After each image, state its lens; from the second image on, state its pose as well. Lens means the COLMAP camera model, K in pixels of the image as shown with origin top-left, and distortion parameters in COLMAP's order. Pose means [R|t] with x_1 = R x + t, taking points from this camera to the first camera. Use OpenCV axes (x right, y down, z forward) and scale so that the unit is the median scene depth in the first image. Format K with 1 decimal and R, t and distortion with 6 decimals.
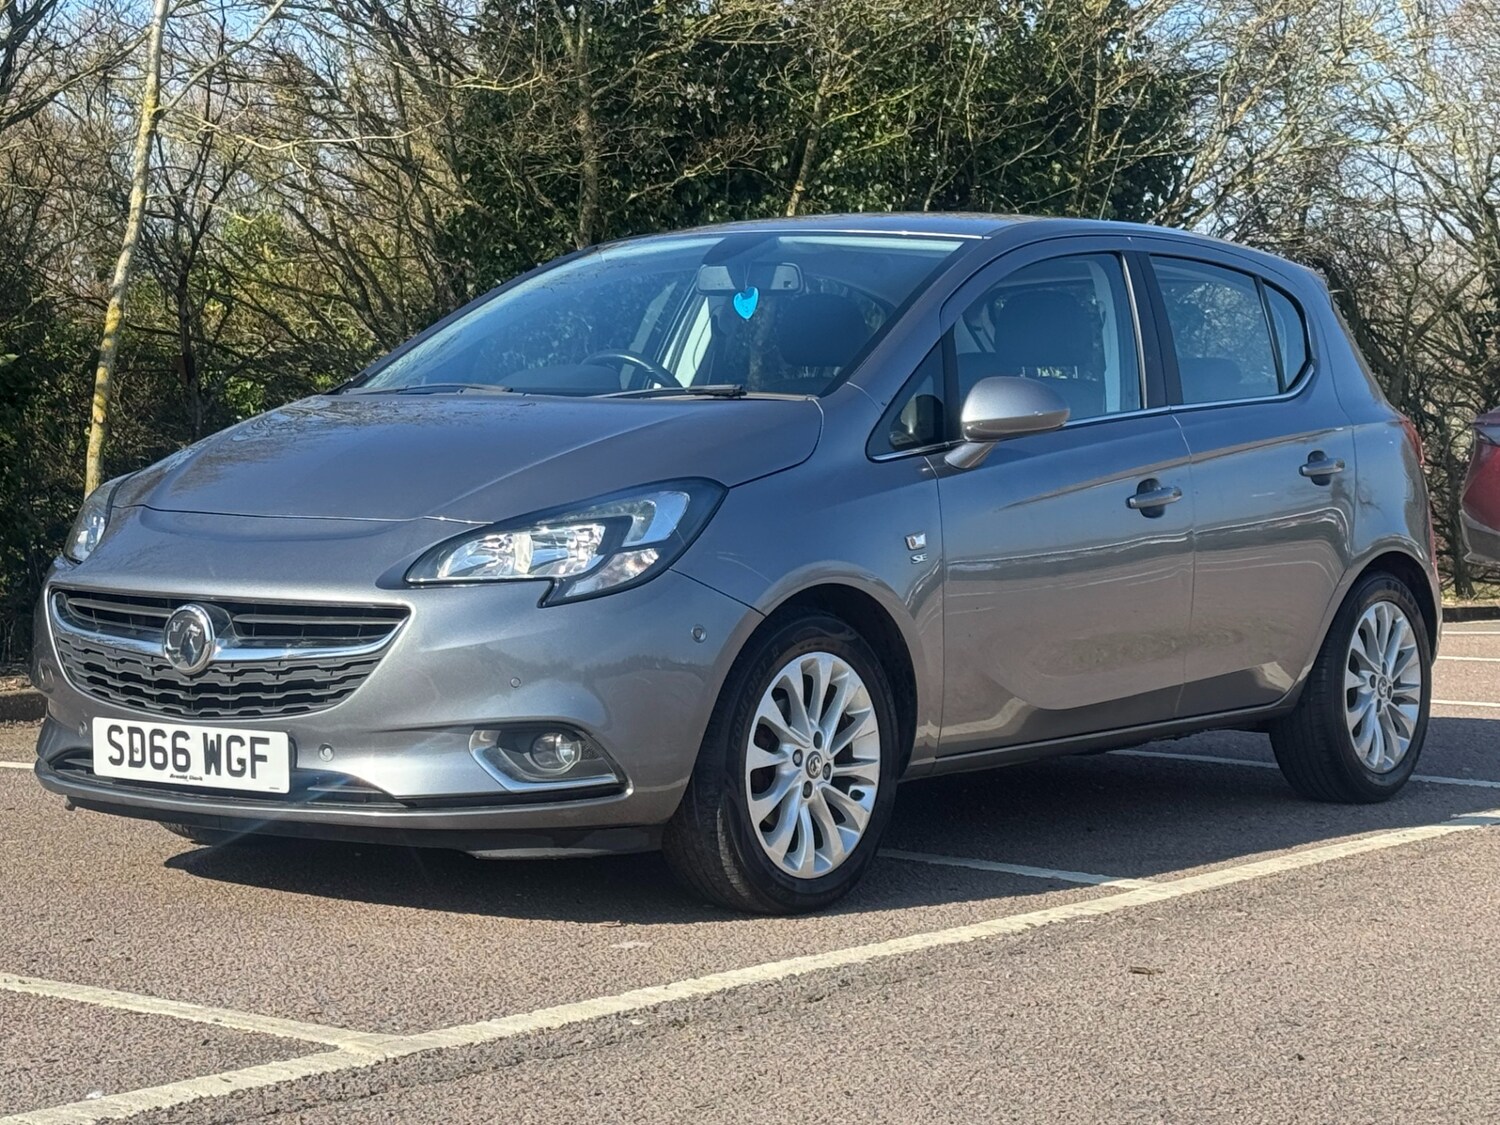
lens RADIAL K [[3257.3, 0, 750.0], [0, 3257.3, 562.5], [0, 0, 1]] dist [0.170157, -0.156101]
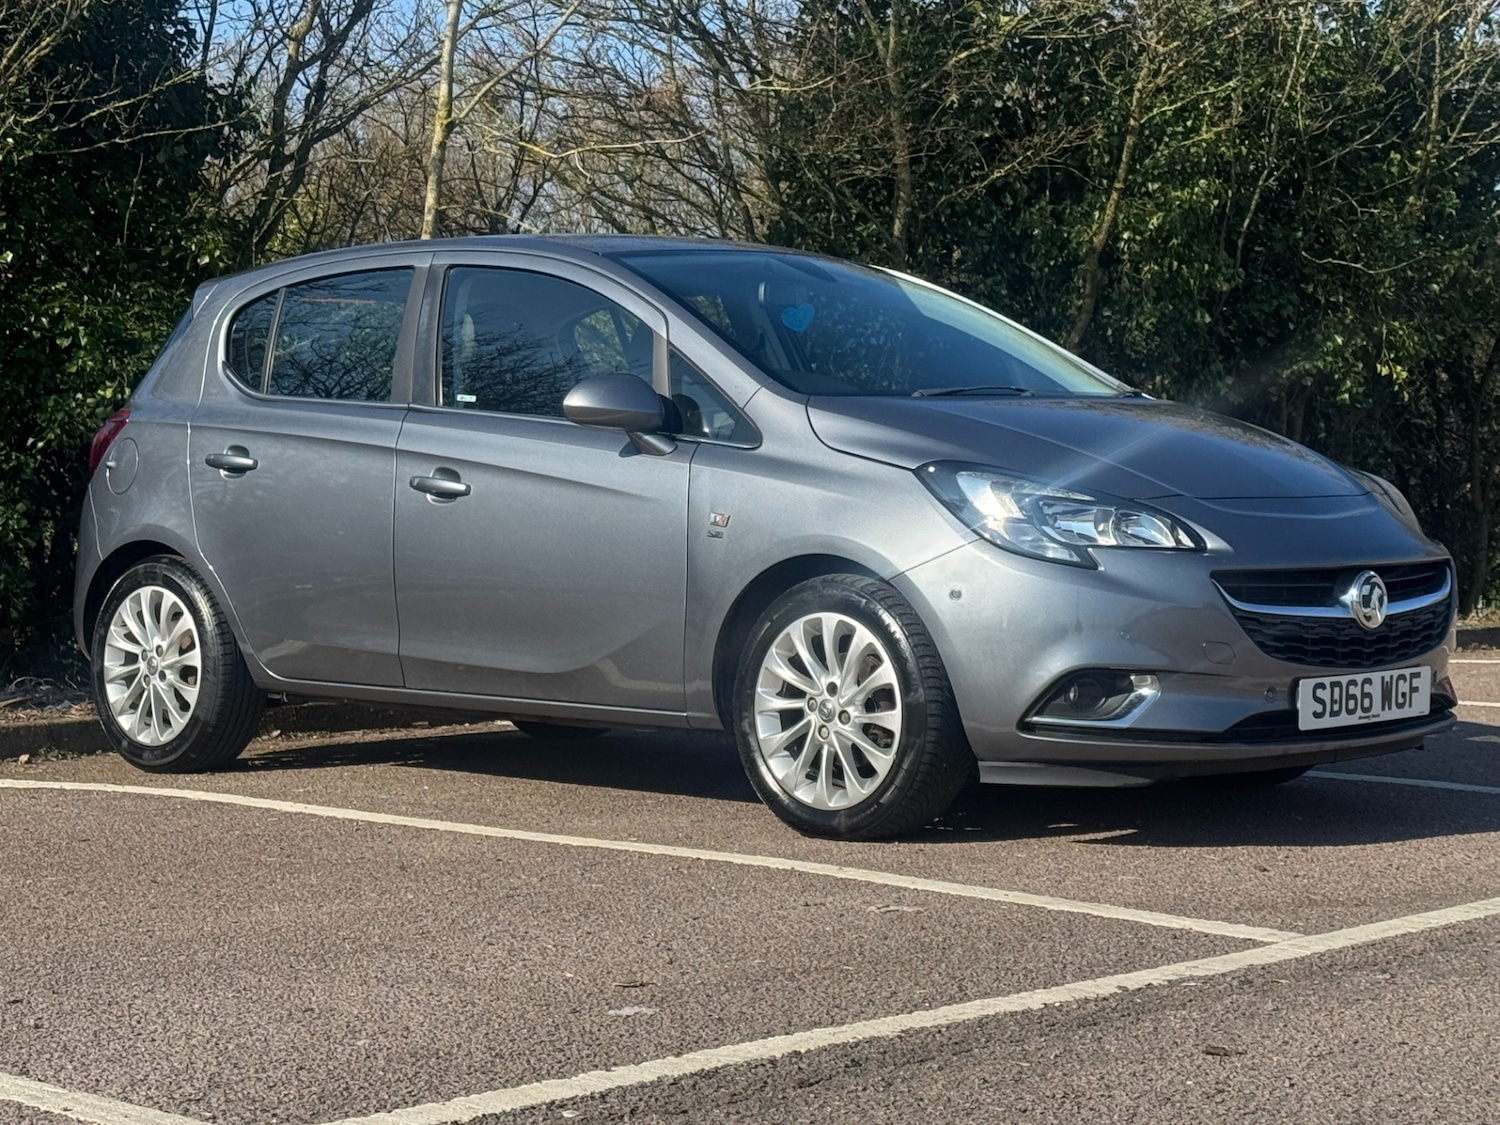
lens RADIAL K [[3183.5, 0, 745.7], [0, 3183.5, 560.8], [0, 0, 1]] dist [0.151795, 0.016832]
pose [[0.991690, -0.008415, -0.128379, 0.112861], [0.007874, 0.999958, -0.004715, 0.002525], [0.128413, 0.003665, 0.991714, 0.182983]]
